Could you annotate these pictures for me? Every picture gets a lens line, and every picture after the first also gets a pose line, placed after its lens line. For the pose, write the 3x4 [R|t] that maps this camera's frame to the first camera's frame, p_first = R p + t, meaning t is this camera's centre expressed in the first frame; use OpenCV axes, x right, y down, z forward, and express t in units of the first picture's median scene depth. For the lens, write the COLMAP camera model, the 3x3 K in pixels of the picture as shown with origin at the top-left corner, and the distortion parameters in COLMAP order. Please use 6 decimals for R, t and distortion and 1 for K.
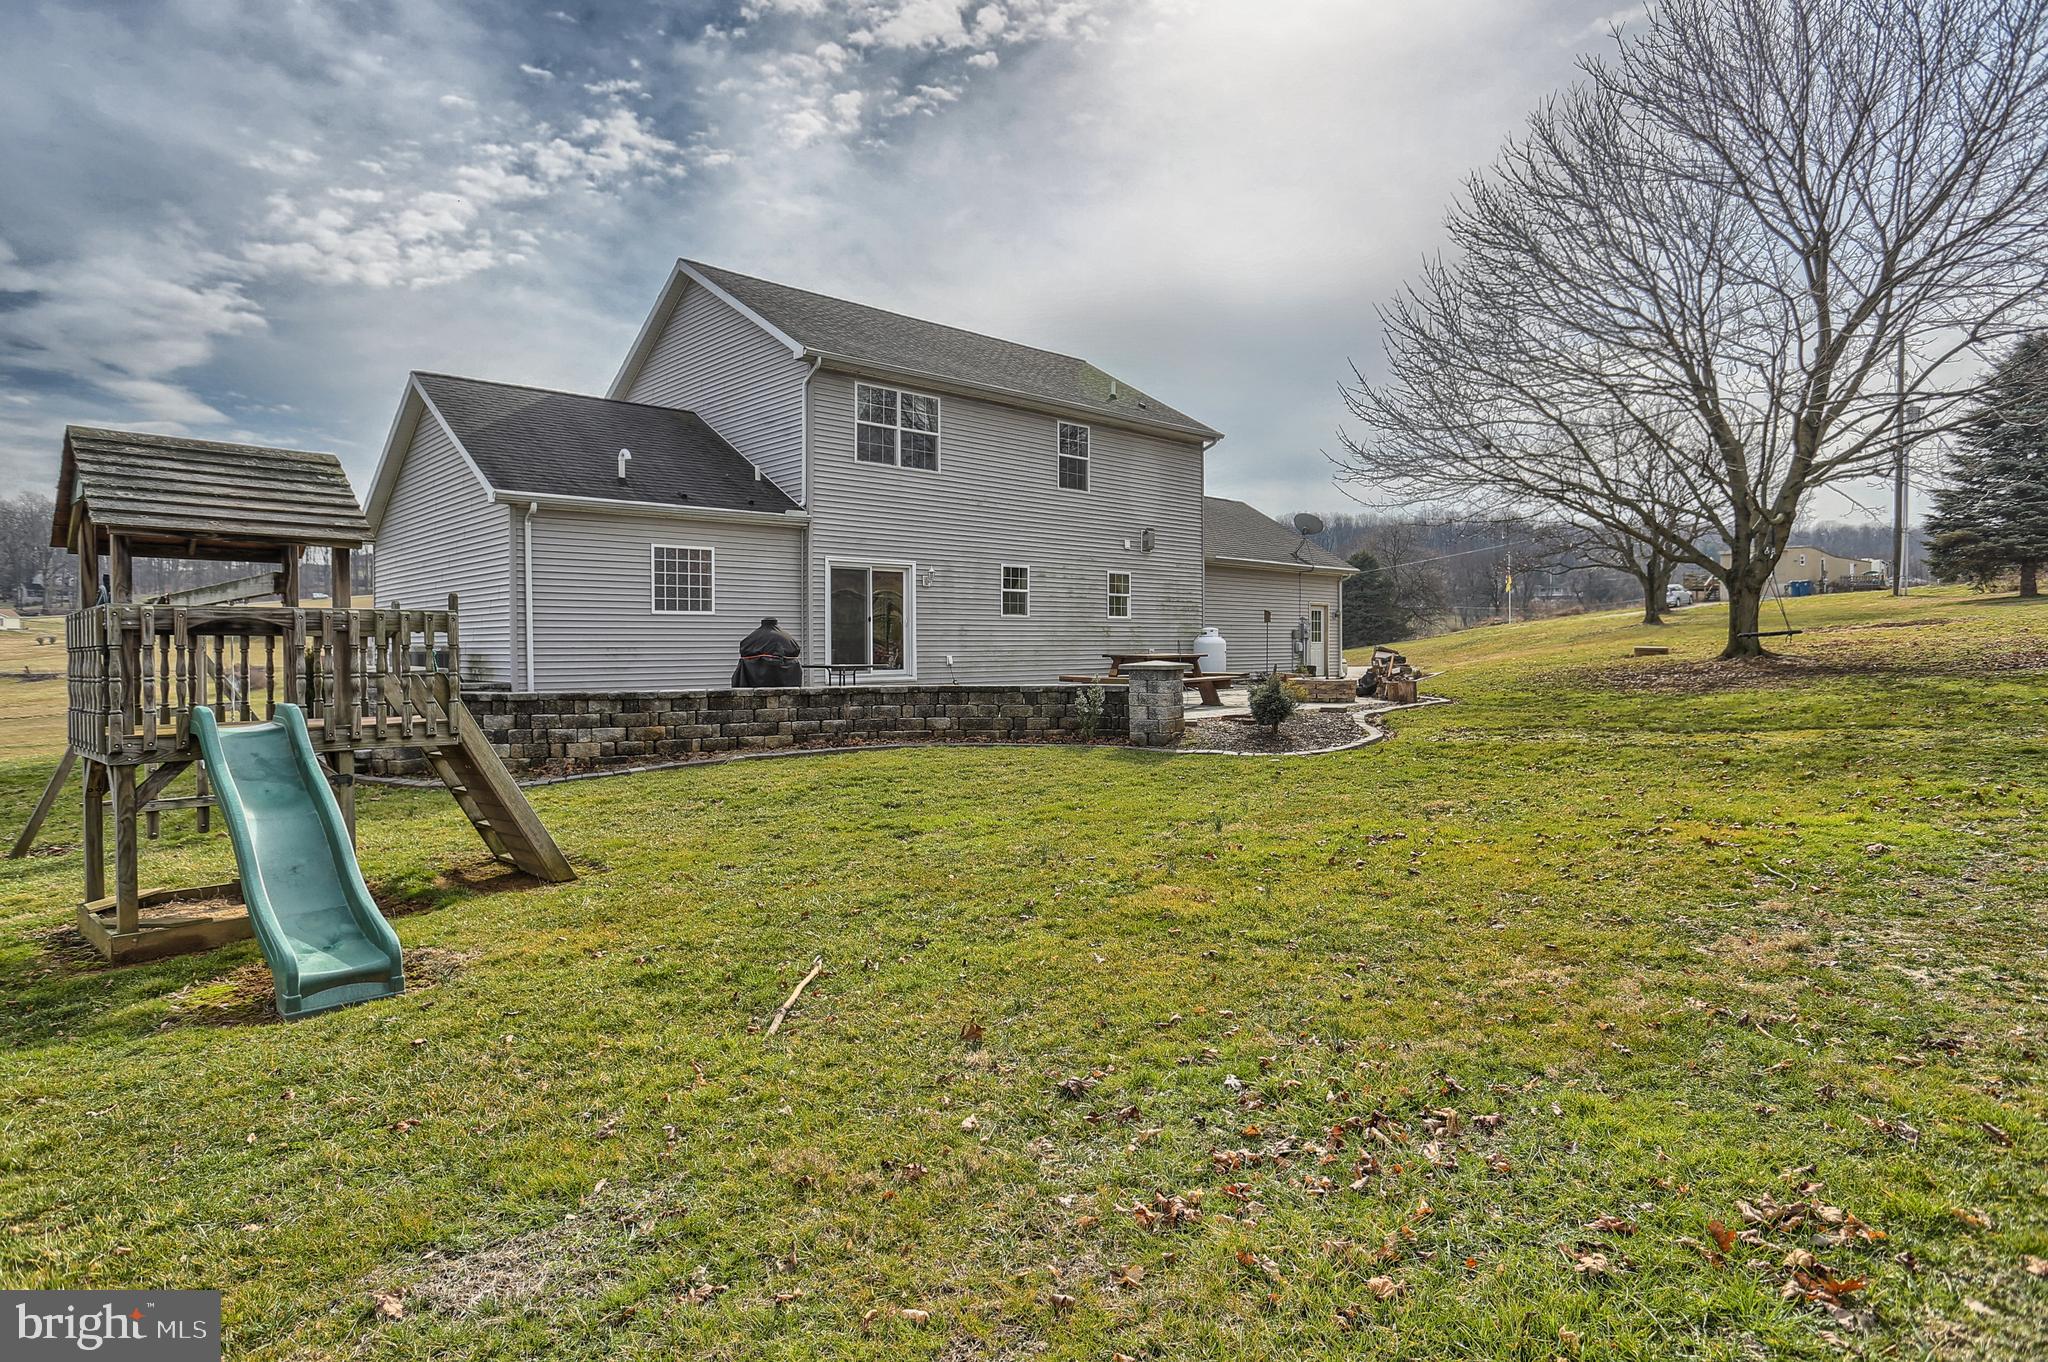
lens RADIAL K [[1146.3, 0, 1035.7], [0, 1146.3, 665.0], [0, 0, 1]] dist [-0.028060, 0.001468]
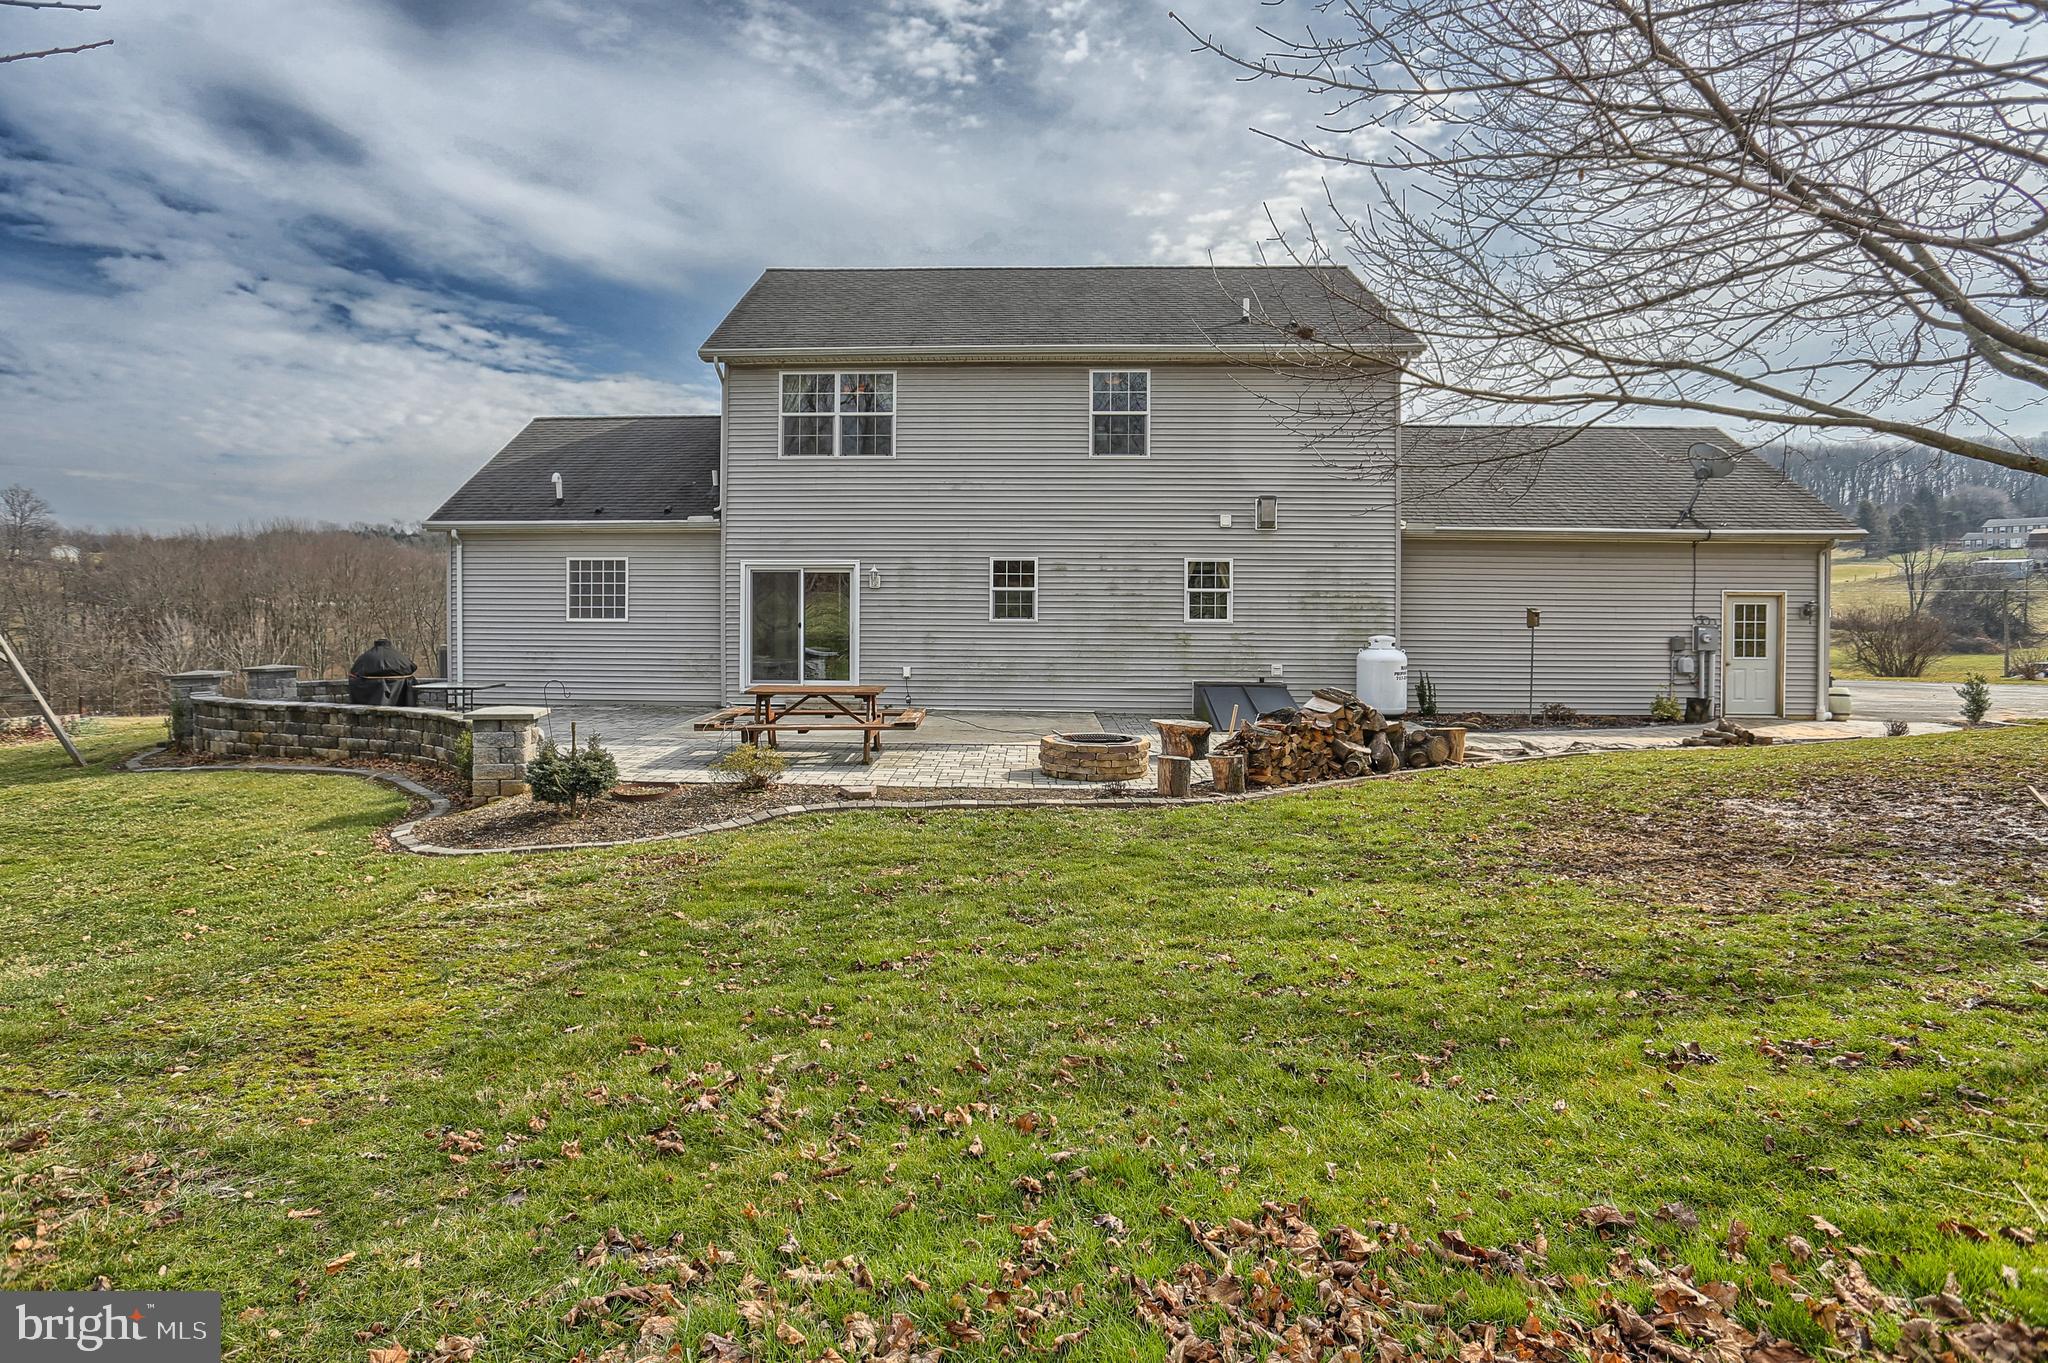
lens RADIAL K [[1138.7, 0, 1080.1], [0, 1138.7, 618.0], [0, 0, 1]] dist [-0.083370, 0.048136]
pose [[0.673899, 0.020826, -0.738530, 0.672056], [-0.022299, 0.999721, 0.007844, -0.057272], [0.738487, 0.011182, 0.674175, 0.541820]]
